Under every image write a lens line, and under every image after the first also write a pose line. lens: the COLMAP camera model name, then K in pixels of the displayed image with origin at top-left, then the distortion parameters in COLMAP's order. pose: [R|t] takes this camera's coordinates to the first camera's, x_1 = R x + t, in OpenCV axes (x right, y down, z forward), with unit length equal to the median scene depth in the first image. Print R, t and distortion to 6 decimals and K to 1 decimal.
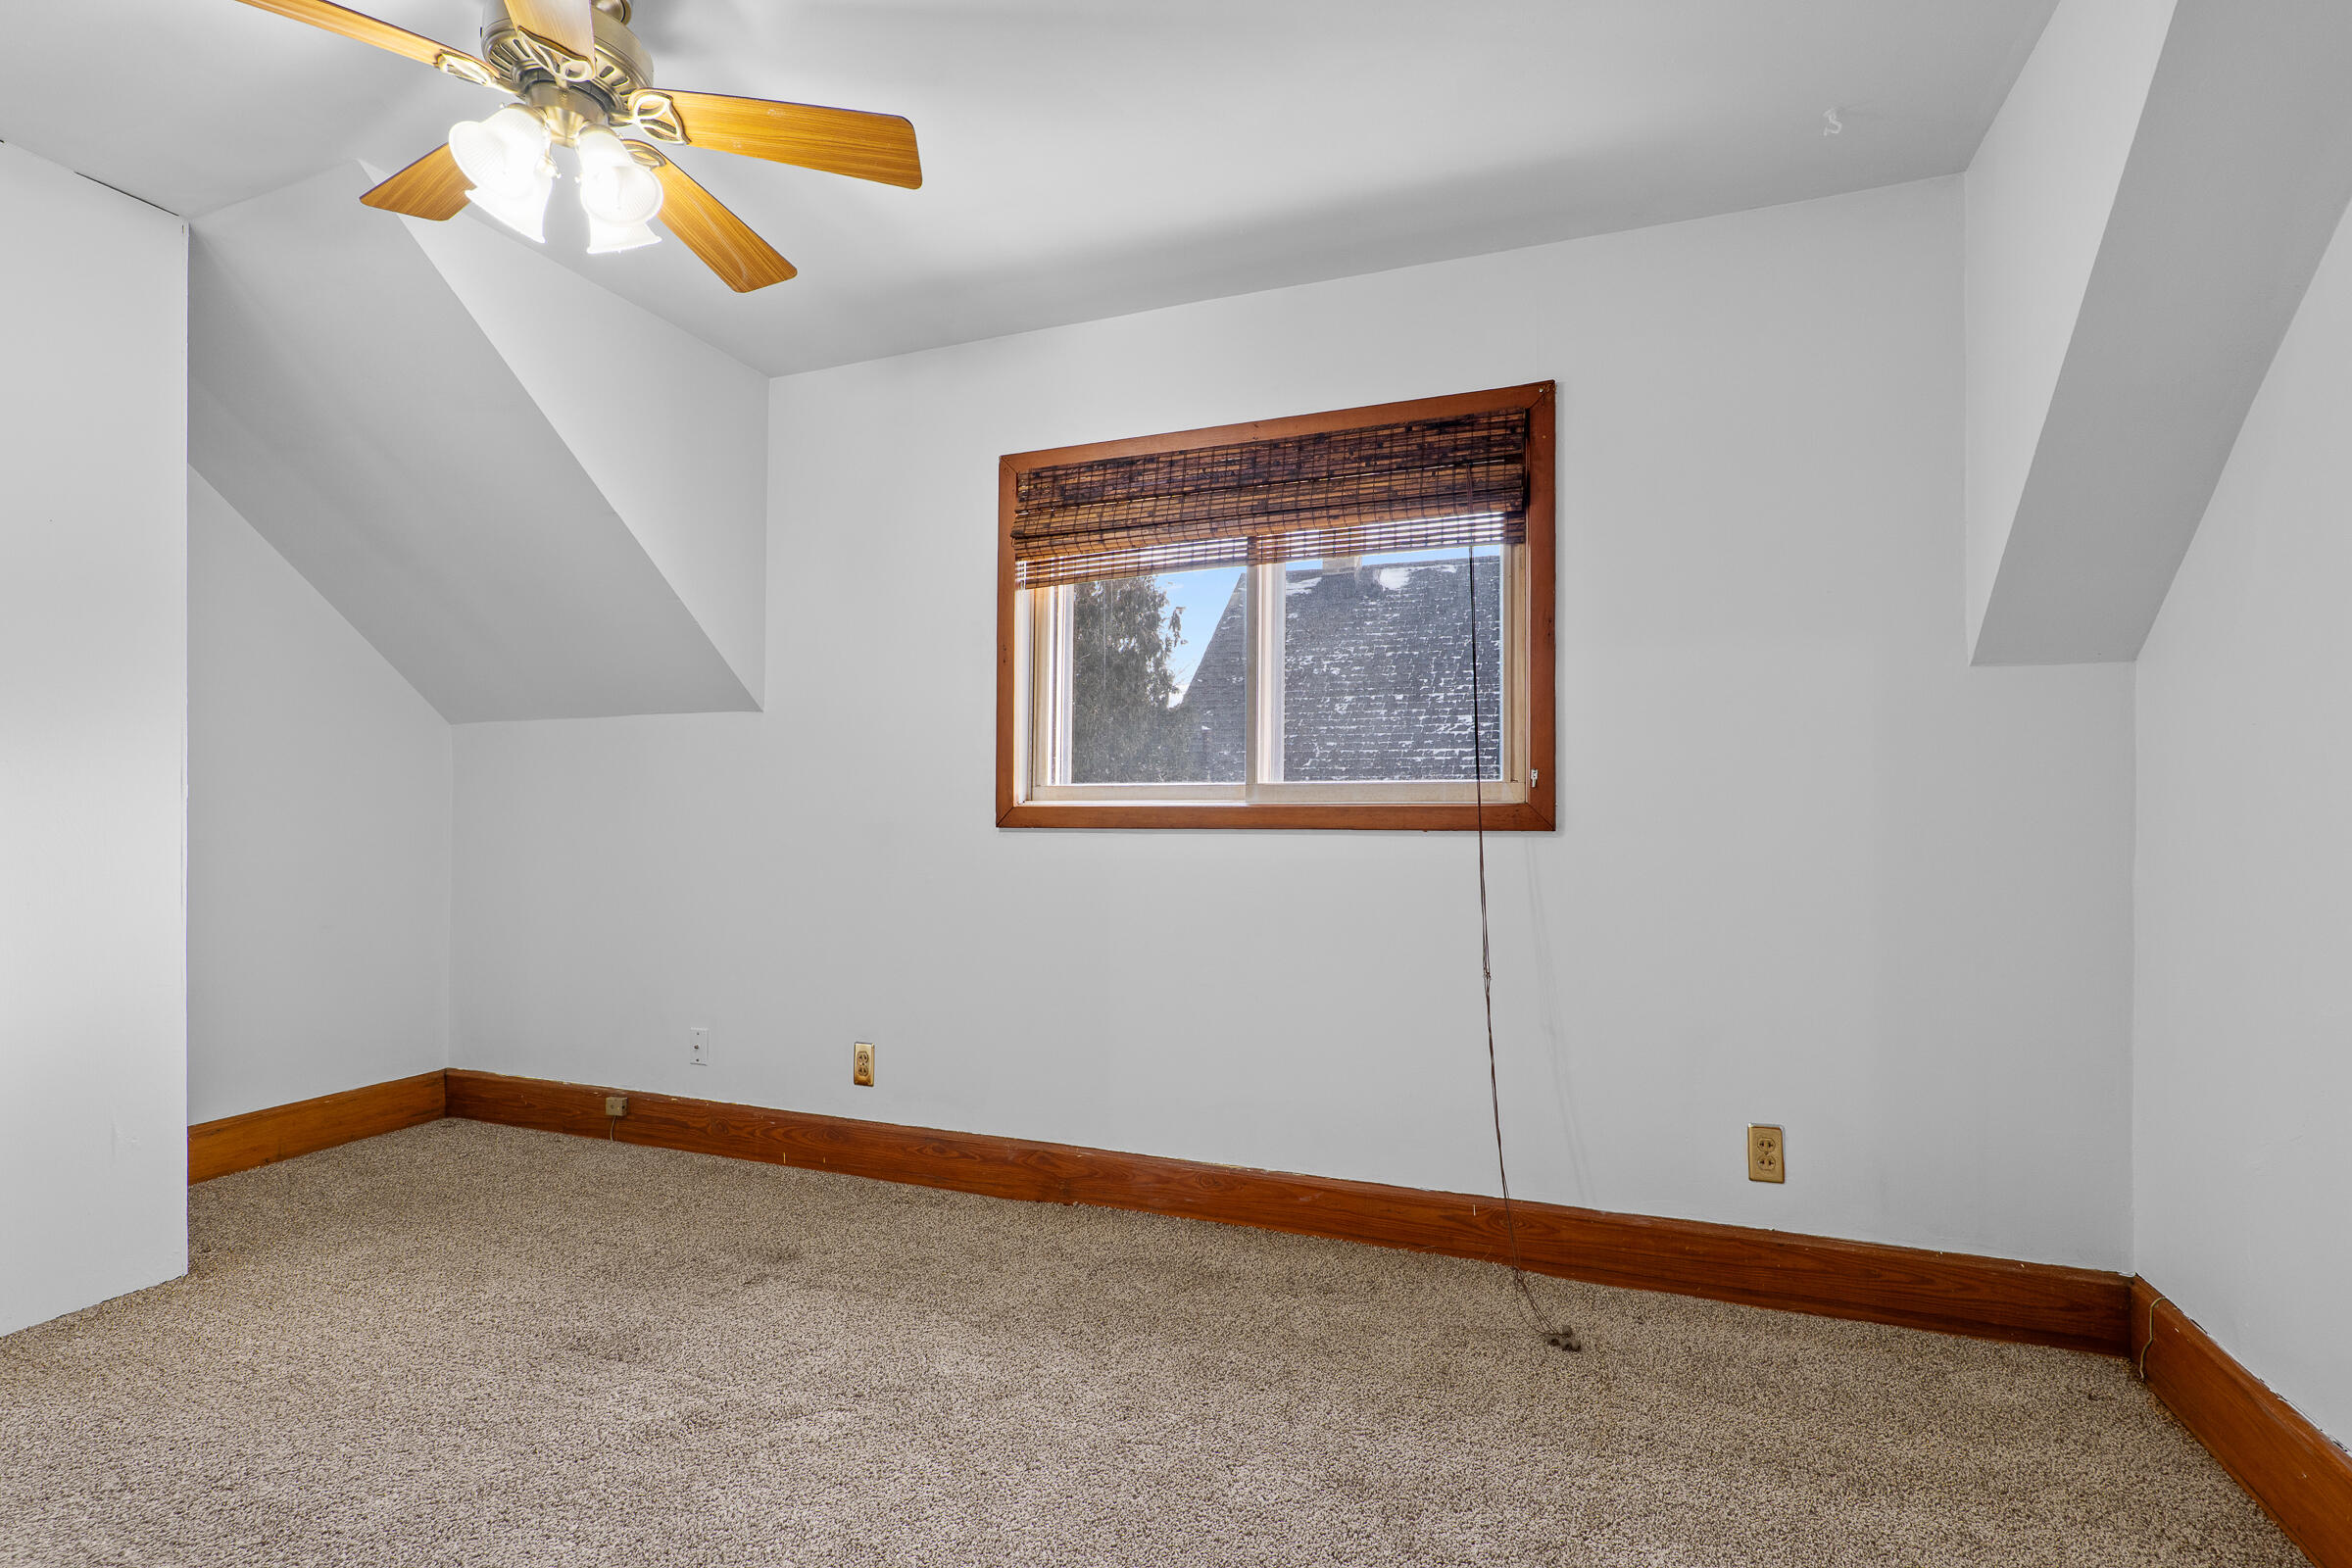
lens RADIAL K [[1099.0, 0, 1179.9], [0, 1099.0, 800.9], [0, 0, 1]] dist [-0.014740, 0.002451]
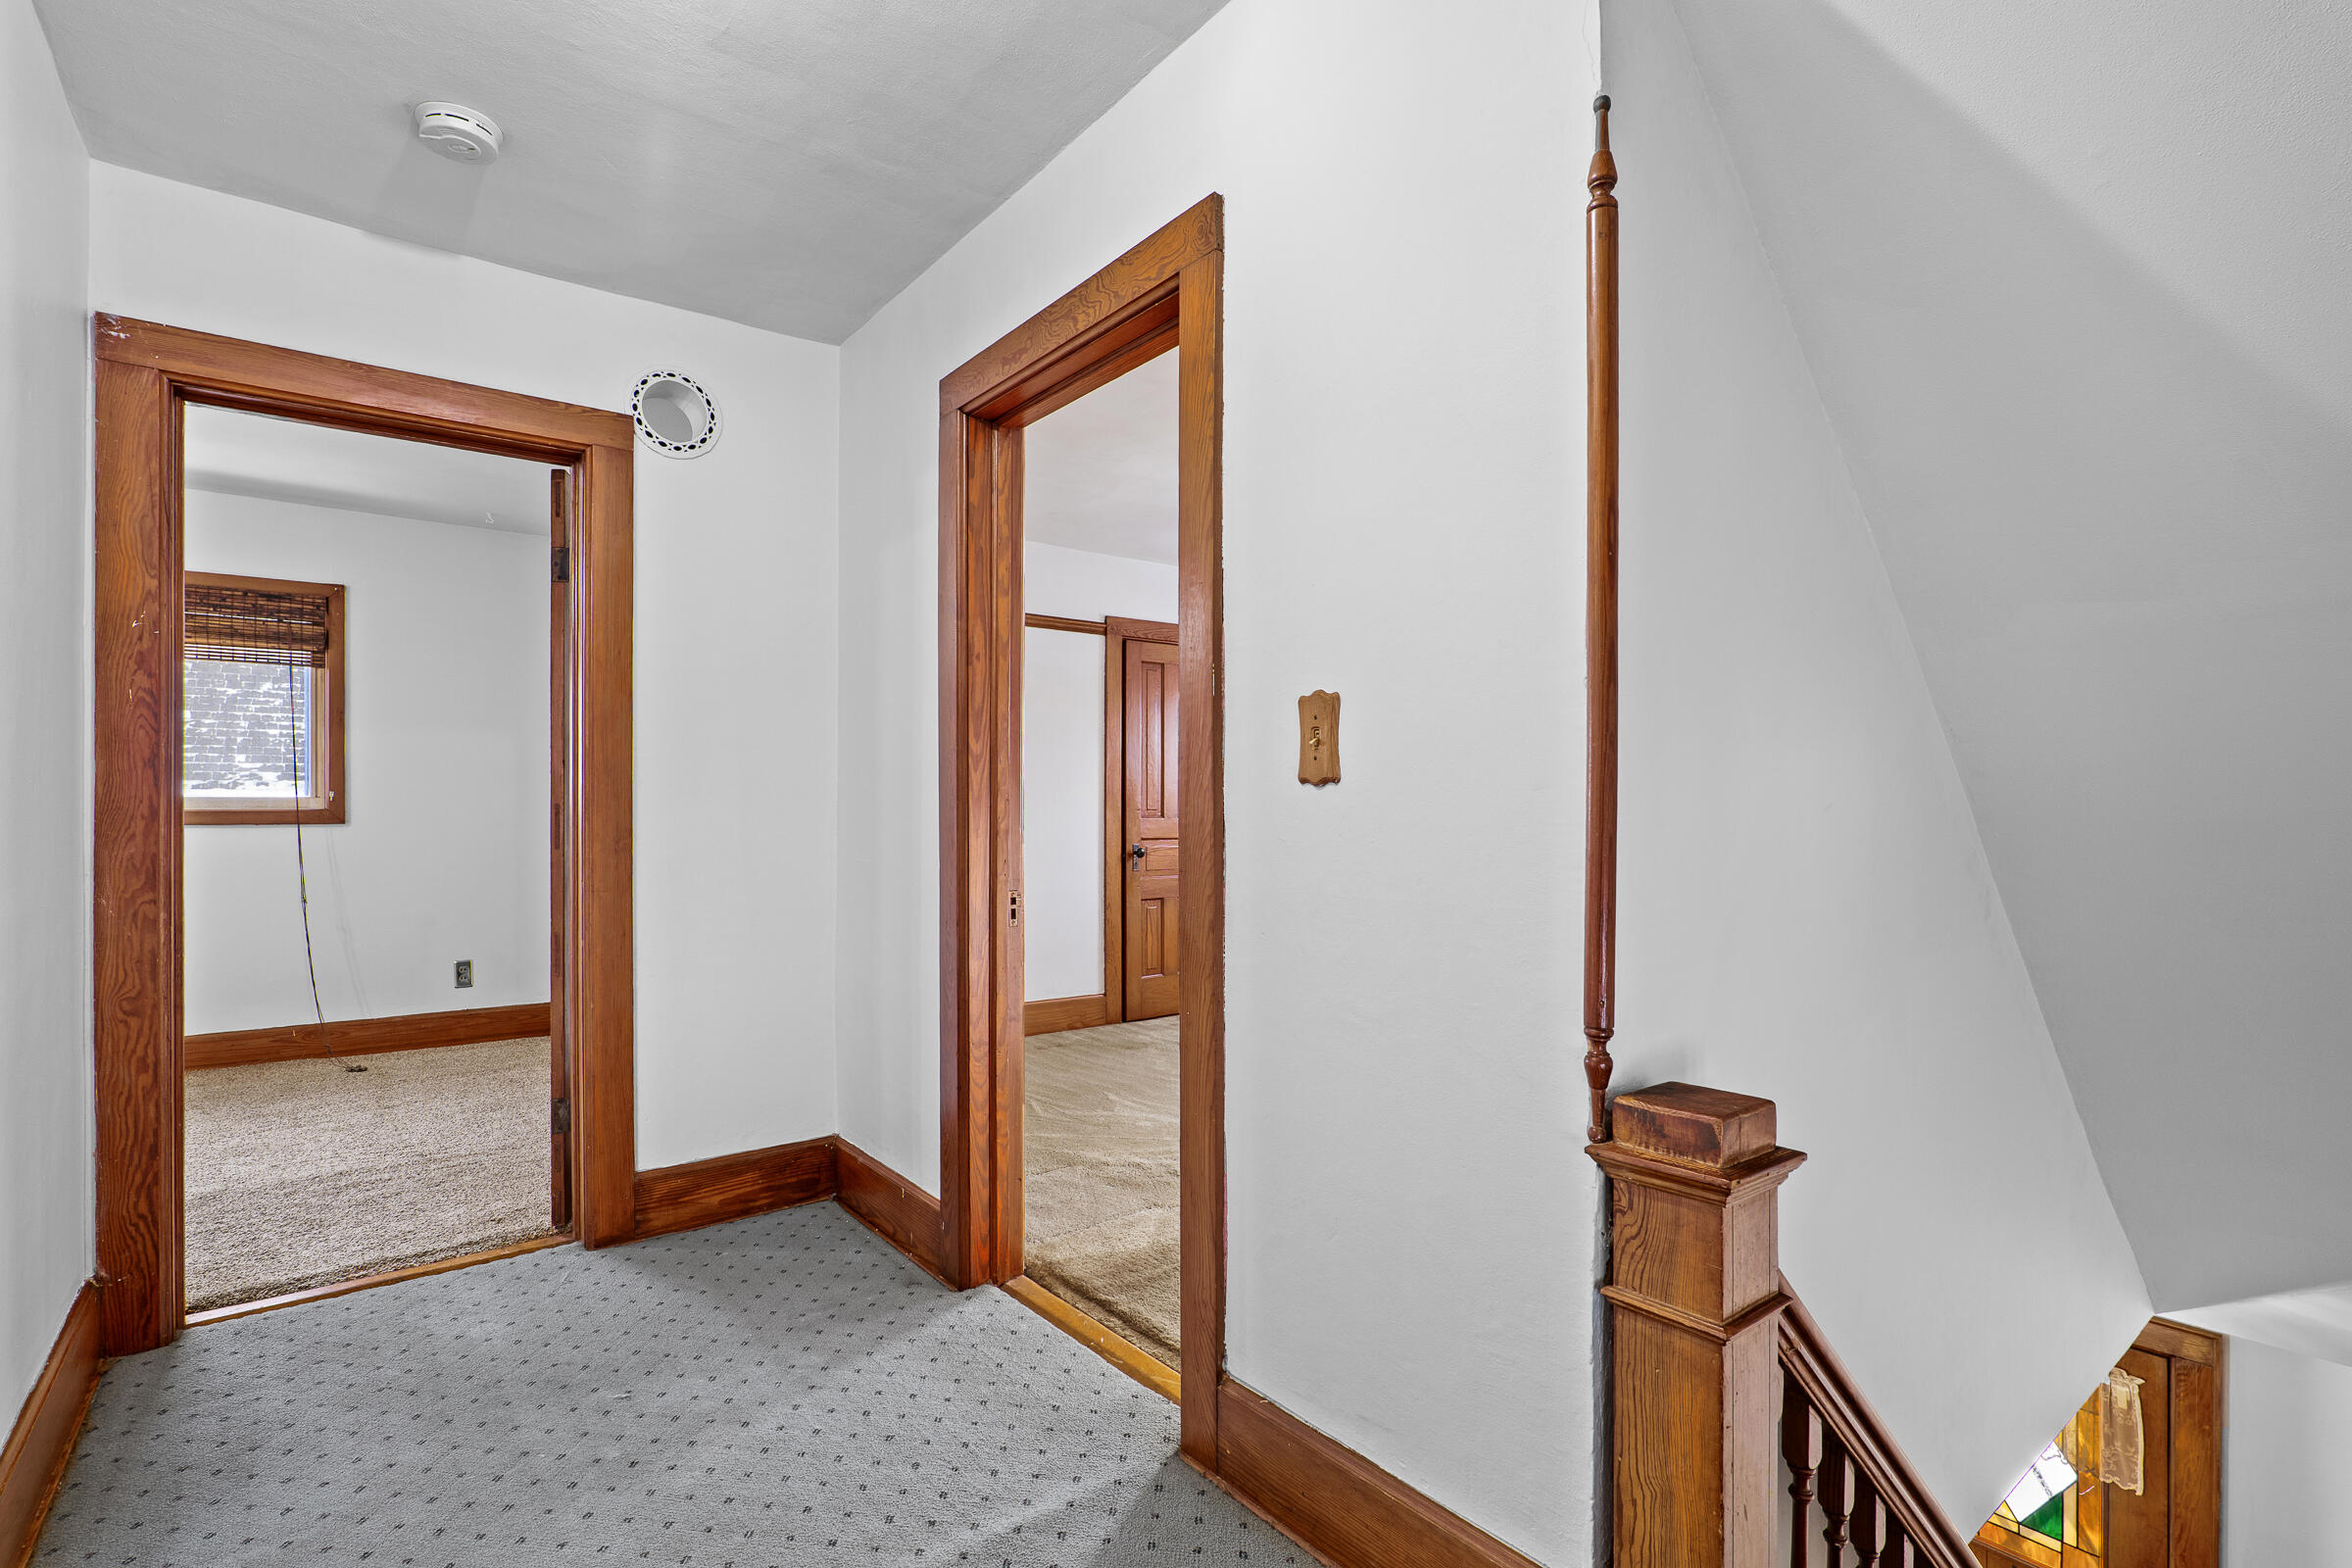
lens RADIAL K [[1099.0, 0, 1172.5], [0, 1099.0, 804.2], [0, 0, 1]] dist [-0.014740, 0.002451]
pose [[0.552072, -0.005662, 0.833777, -0.423799], [-0.001034, 0.999972, 0.007475, -0.021796], [-0.833796, -0.004989, 0.552051, -1.188140]]
